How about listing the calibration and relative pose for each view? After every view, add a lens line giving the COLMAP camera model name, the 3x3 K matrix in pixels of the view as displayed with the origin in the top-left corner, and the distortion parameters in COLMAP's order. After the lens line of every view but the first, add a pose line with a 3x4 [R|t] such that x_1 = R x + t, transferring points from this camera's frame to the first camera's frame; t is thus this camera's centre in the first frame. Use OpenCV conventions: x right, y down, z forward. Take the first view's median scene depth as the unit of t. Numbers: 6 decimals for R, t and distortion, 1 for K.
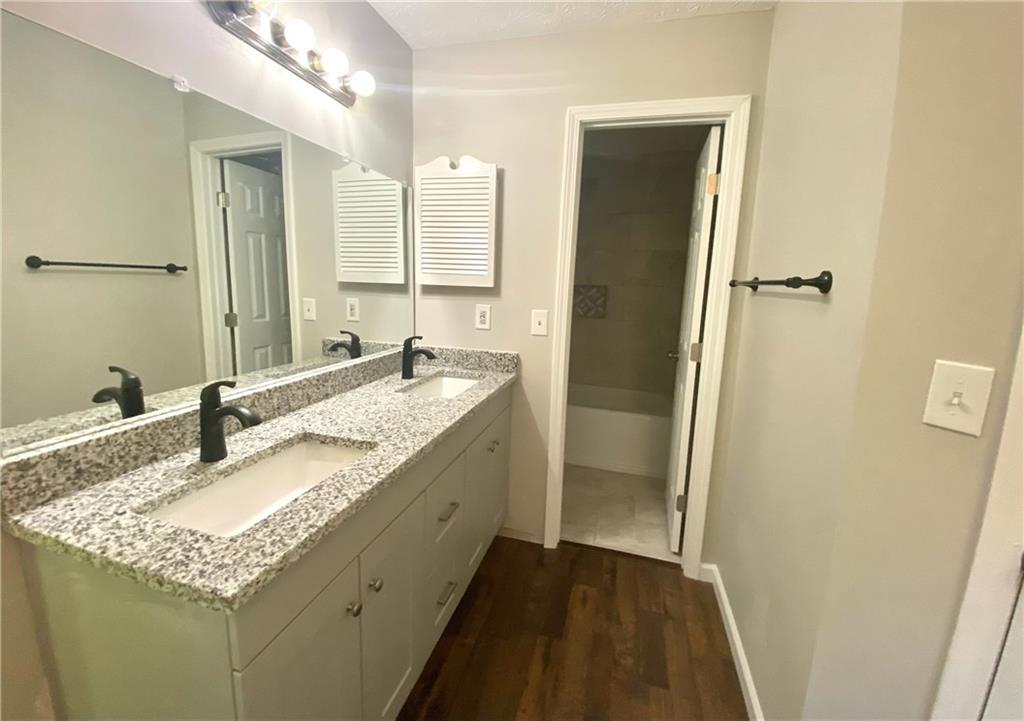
lens RADIAL K [[403.8, 0, 516.4], [0, 403.8, 350.5], [0, 0, 1]] dist [-0.025232, -0.000542]
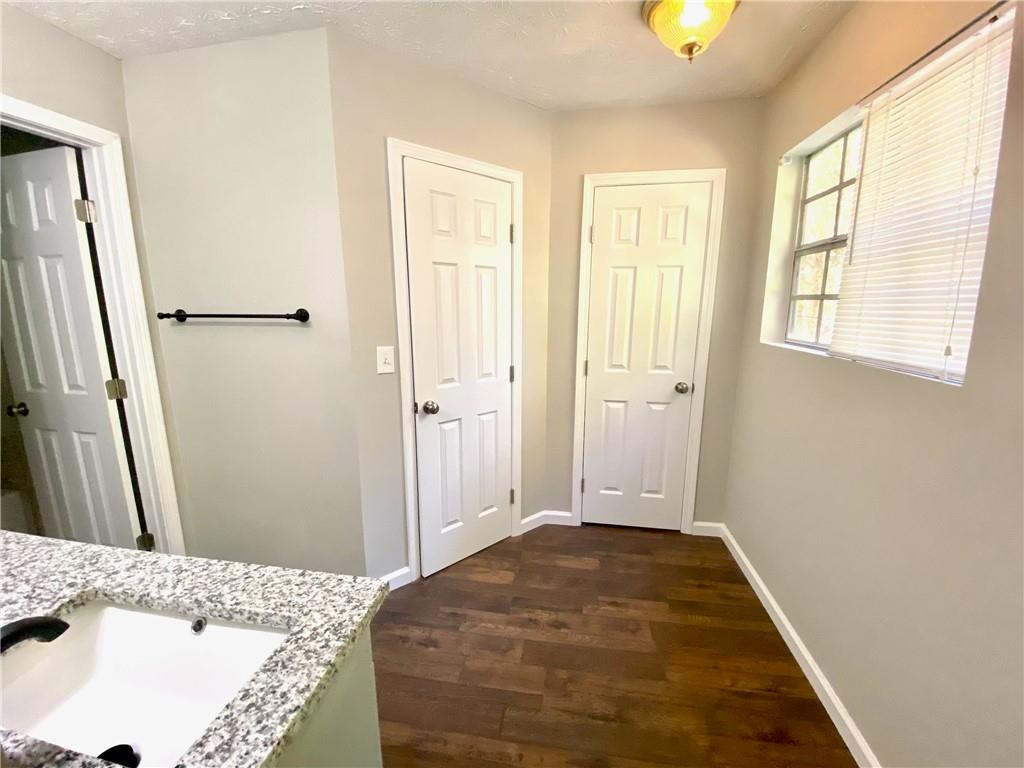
lens RADIAL K [[419.5, 0, 509.2], [0, 419.5, 384.6], [0, 0, 1]] dist [-0.014786, -0.000255]
pose [[-0.105982, -0.218550, 0.970053, -1.517447], [0.168334, 0.957524, 0.234119, -0.216696], [-0.980016, 0.188106, -0.064691, 0.414968]]
